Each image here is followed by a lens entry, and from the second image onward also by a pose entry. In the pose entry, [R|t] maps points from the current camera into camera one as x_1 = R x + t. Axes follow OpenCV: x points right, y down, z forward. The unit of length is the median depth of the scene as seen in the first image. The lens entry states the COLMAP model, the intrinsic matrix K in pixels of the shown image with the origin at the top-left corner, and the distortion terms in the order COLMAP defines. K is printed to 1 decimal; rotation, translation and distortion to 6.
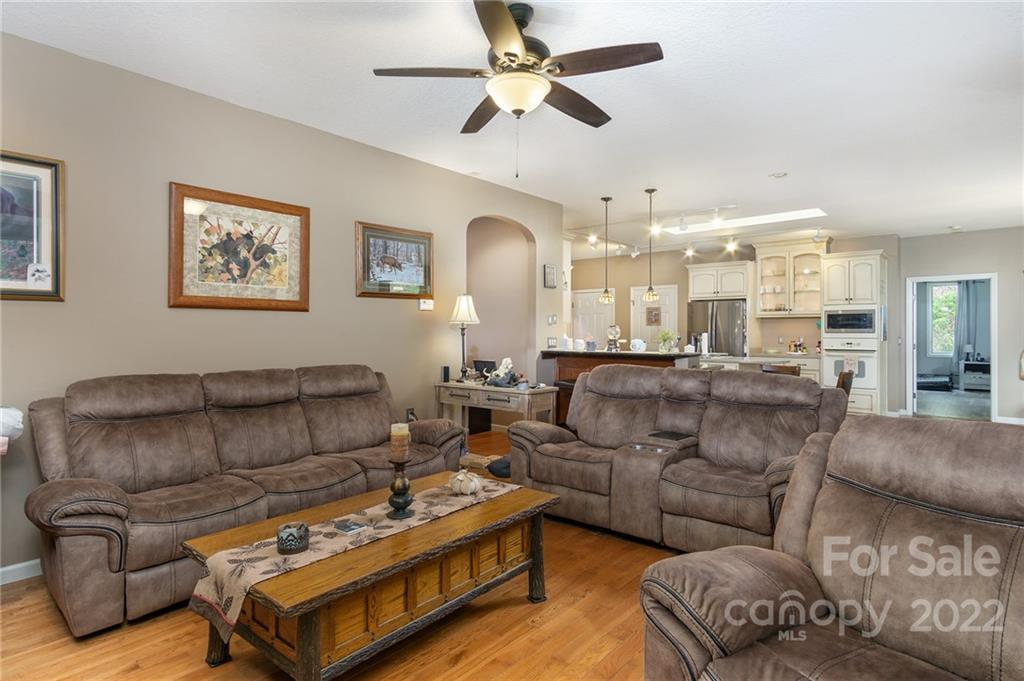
lens RADIAL K [[553.4, 0, 512.0], [0, 553.4, 331.9], [0, 0, 1]] dist [-0.000991, -0.000149]
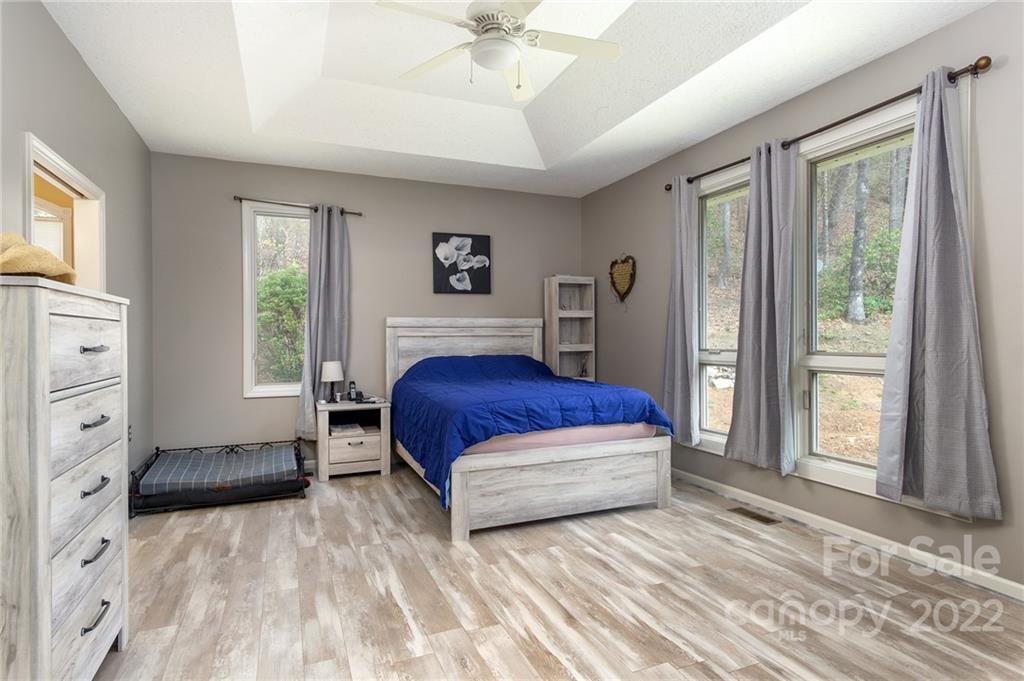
lens RADIAL K [[539.3, 0, 511.4], [0, 539.3, 338.9], [0, 0, 1]] dist [-0.001766, 0.000398]
pose [[0.453606, -0.005063, 0.891188, 0.534983], [0.003315, 0.999987, 0.003994, 0.004810], [-0.891196, 0.001143, 0.453617, 0.708558]]
